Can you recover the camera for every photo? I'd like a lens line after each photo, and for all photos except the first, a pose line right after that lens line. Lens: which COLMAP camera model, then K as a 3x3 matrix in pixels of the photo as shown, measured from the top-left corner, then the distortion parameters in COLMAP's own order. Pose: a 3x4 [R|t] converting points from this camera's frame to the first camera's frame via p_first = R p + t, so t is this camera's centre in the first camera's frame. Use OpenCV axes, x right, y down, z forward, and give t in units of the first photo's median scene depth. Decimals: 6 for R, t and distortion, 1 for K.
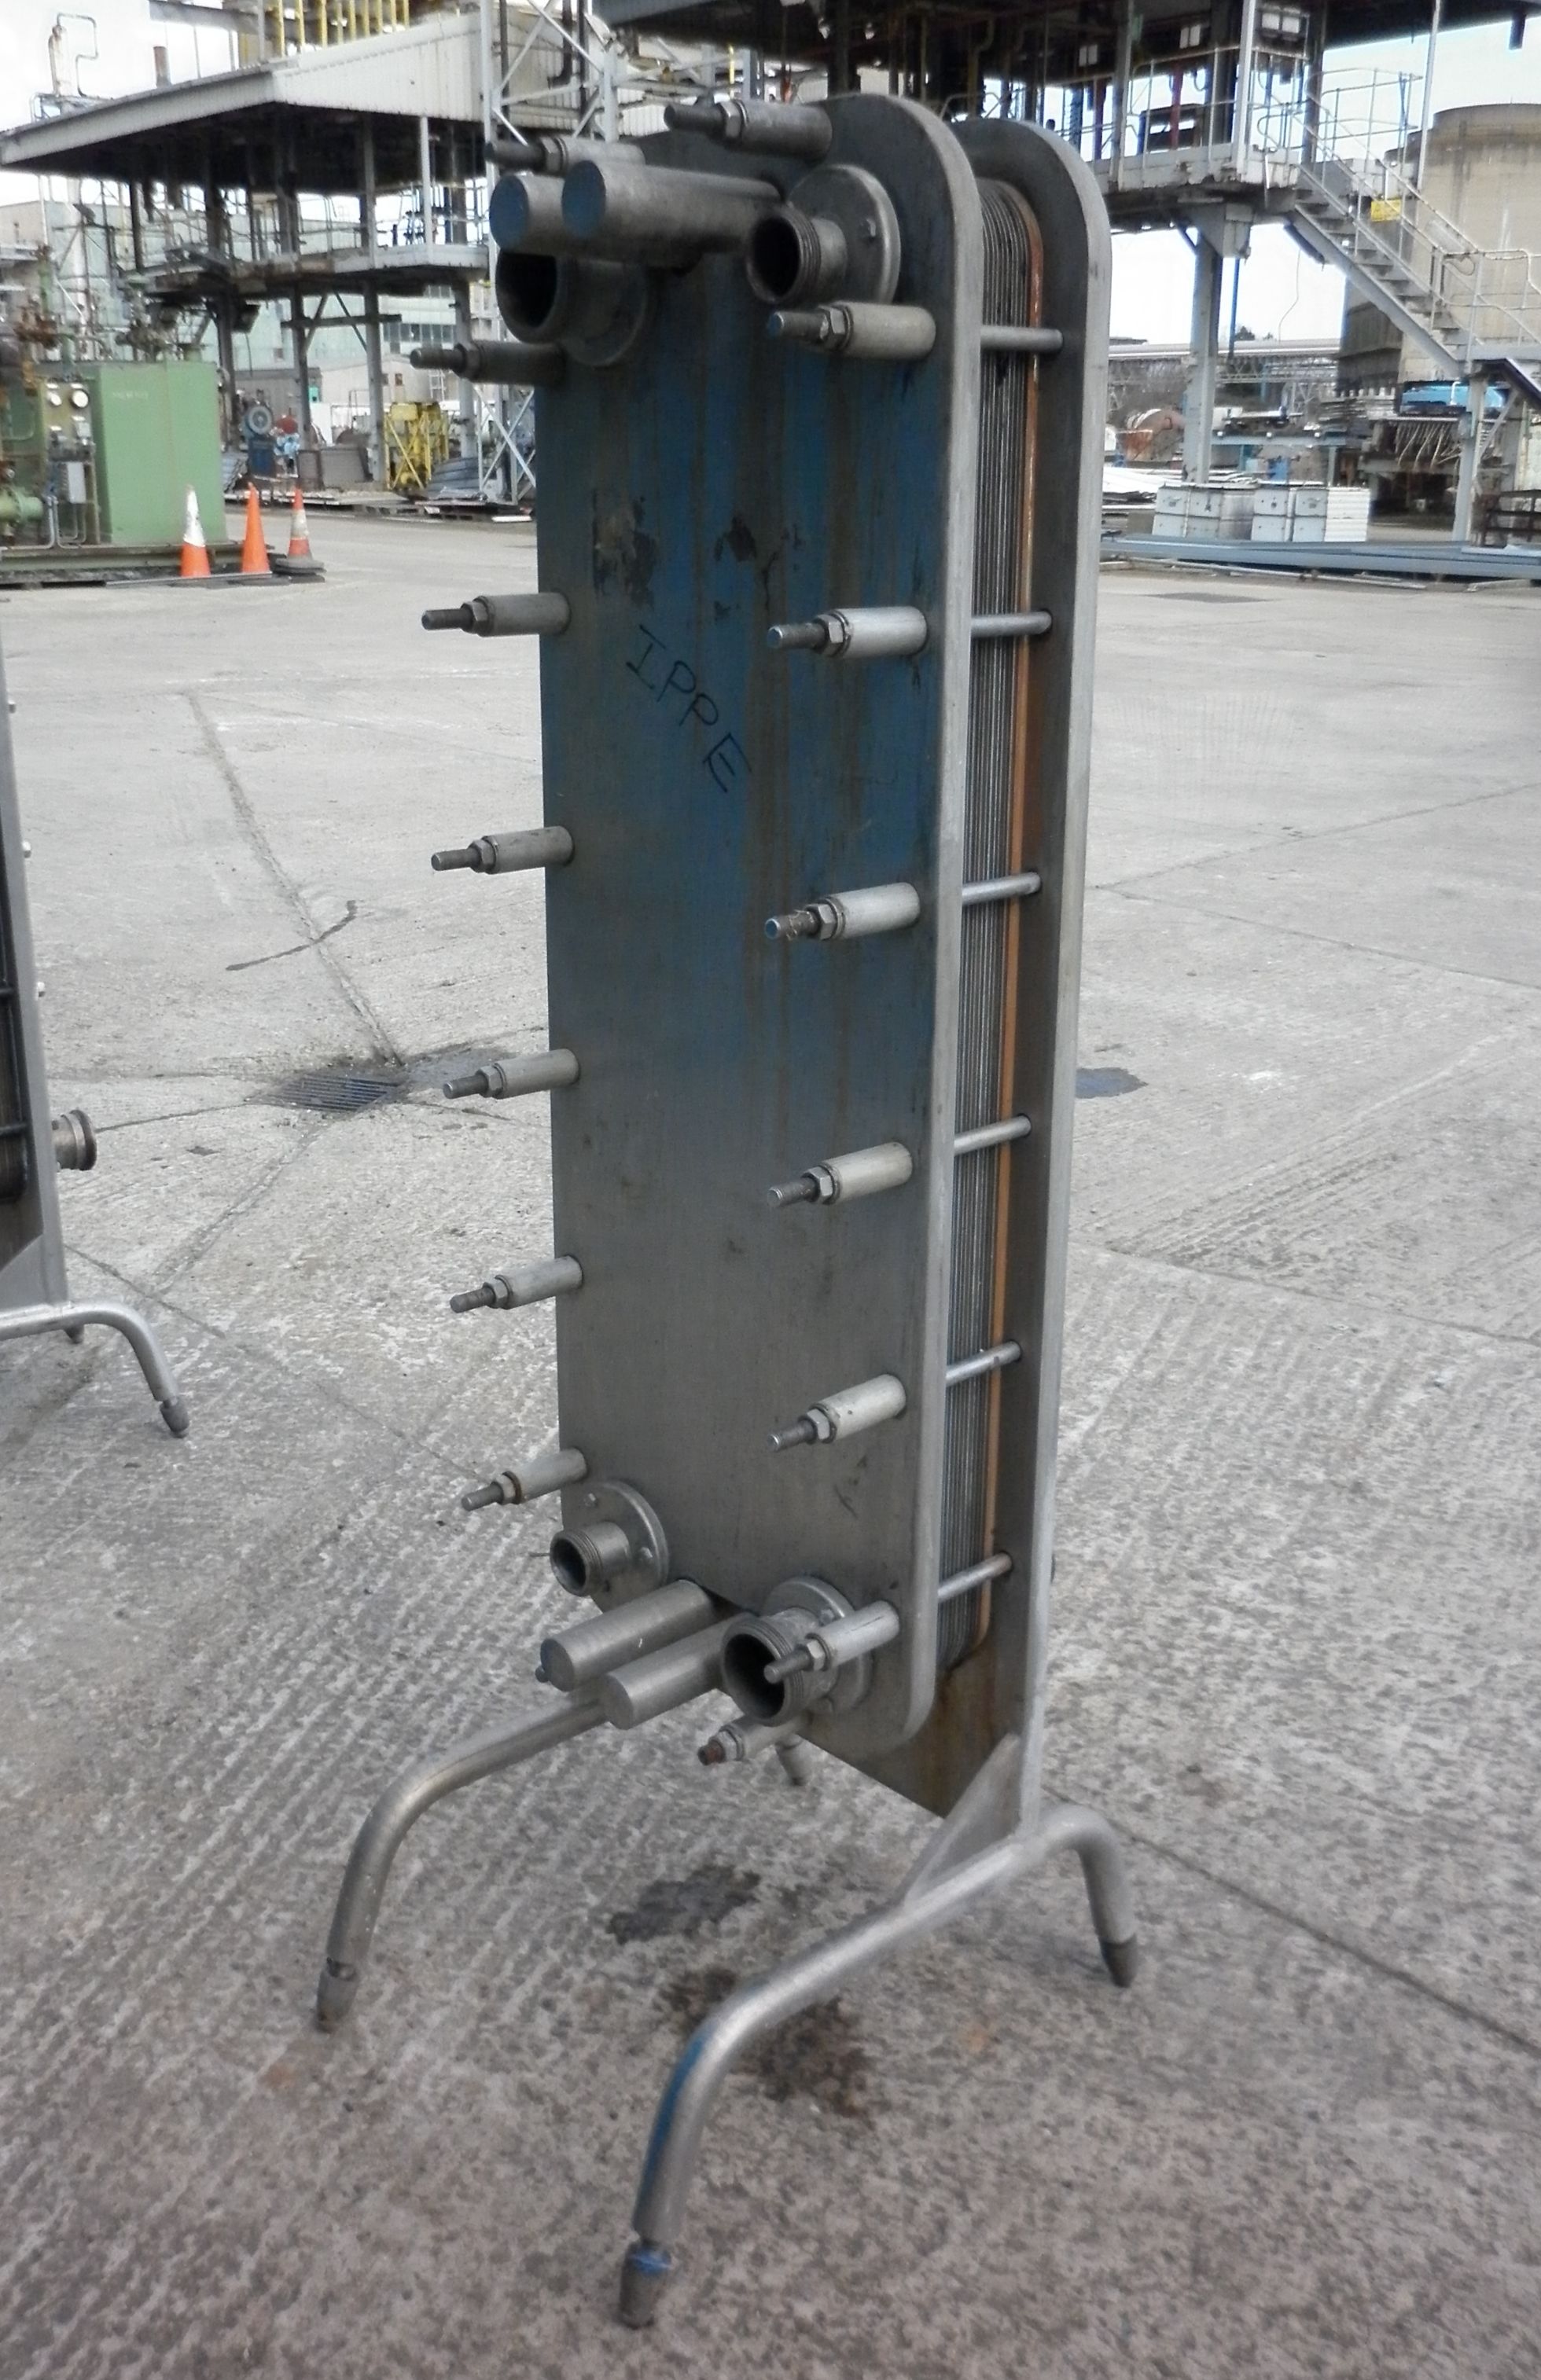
lens RADIAL K [[2159.0, 0, 757.4], [0, 2159.0, 1193.5], [0, 0, 1]] dist [-0.010480, 0.000000]
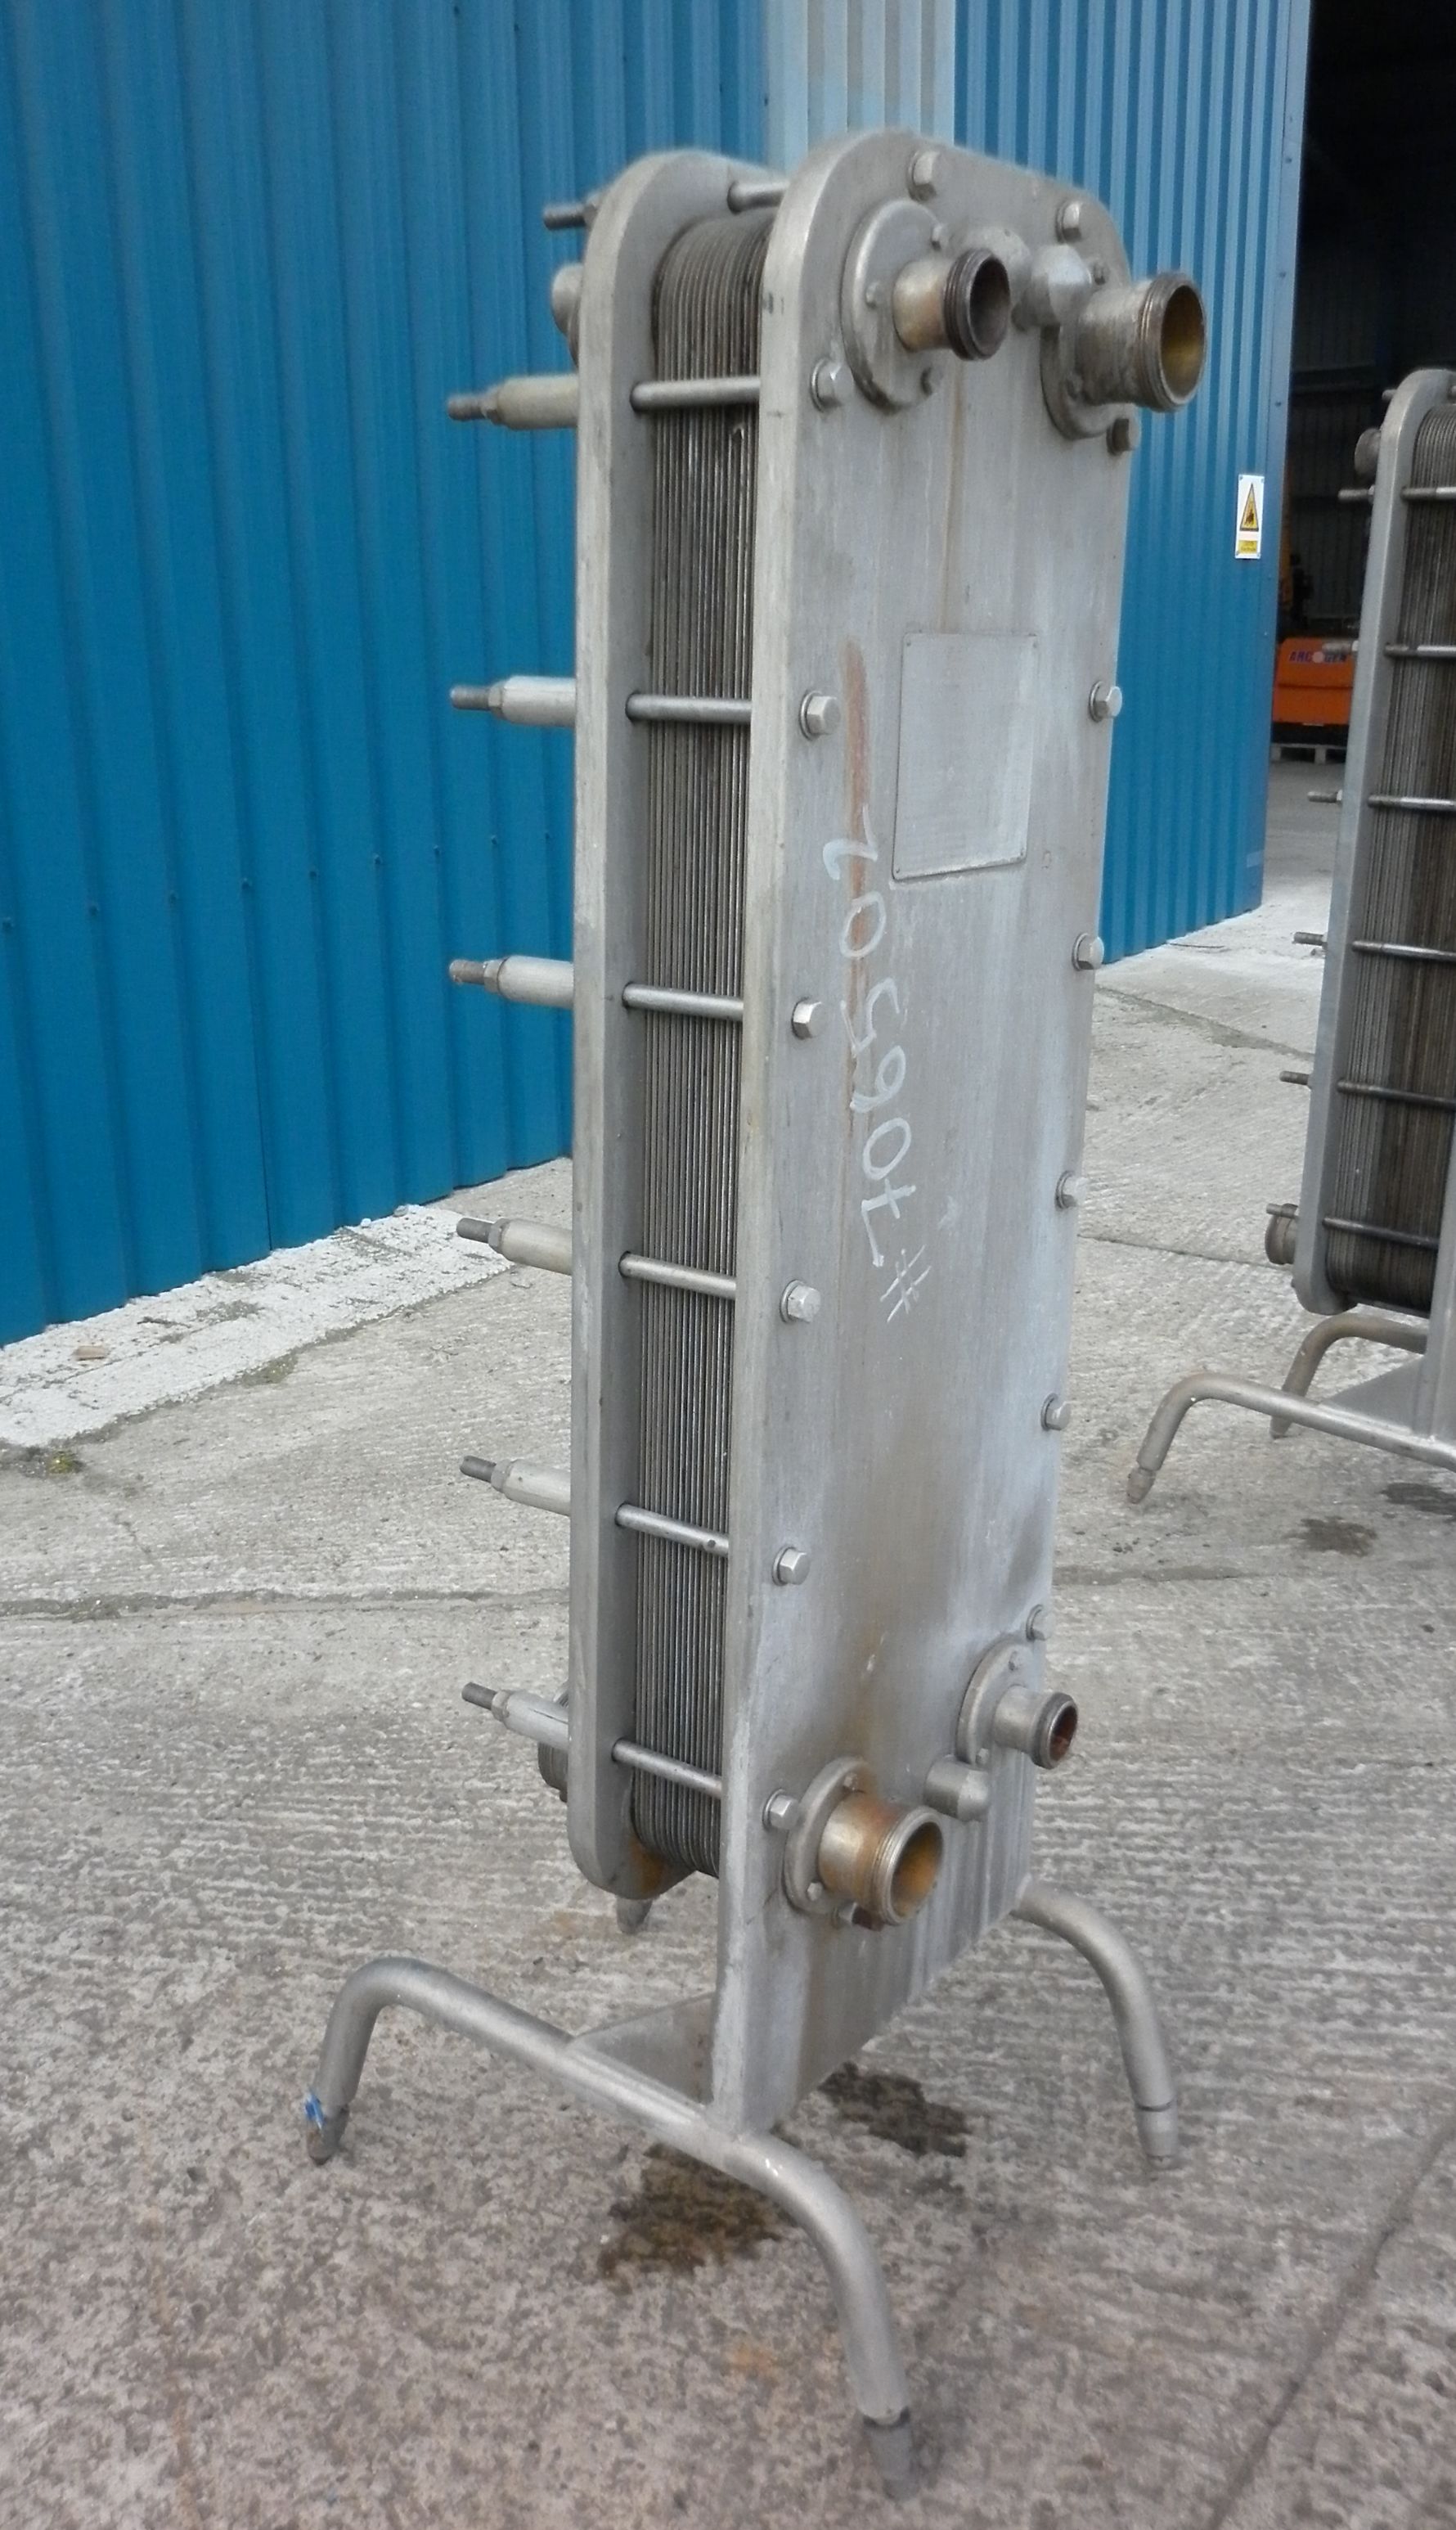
lens RADIAL K [[2265.5, 0, 645.2], [0, 2265.5, 1260.4], [0, 0, 1]] dist [-0.037575, 0.054037]
pose [[0.168346, 0.272743, -0.947244, 0.866671], [-0.311308, 0.926488, 0.211441, -0.198290], [0.935279, 0.259289, 0.240878, 0.664888]]
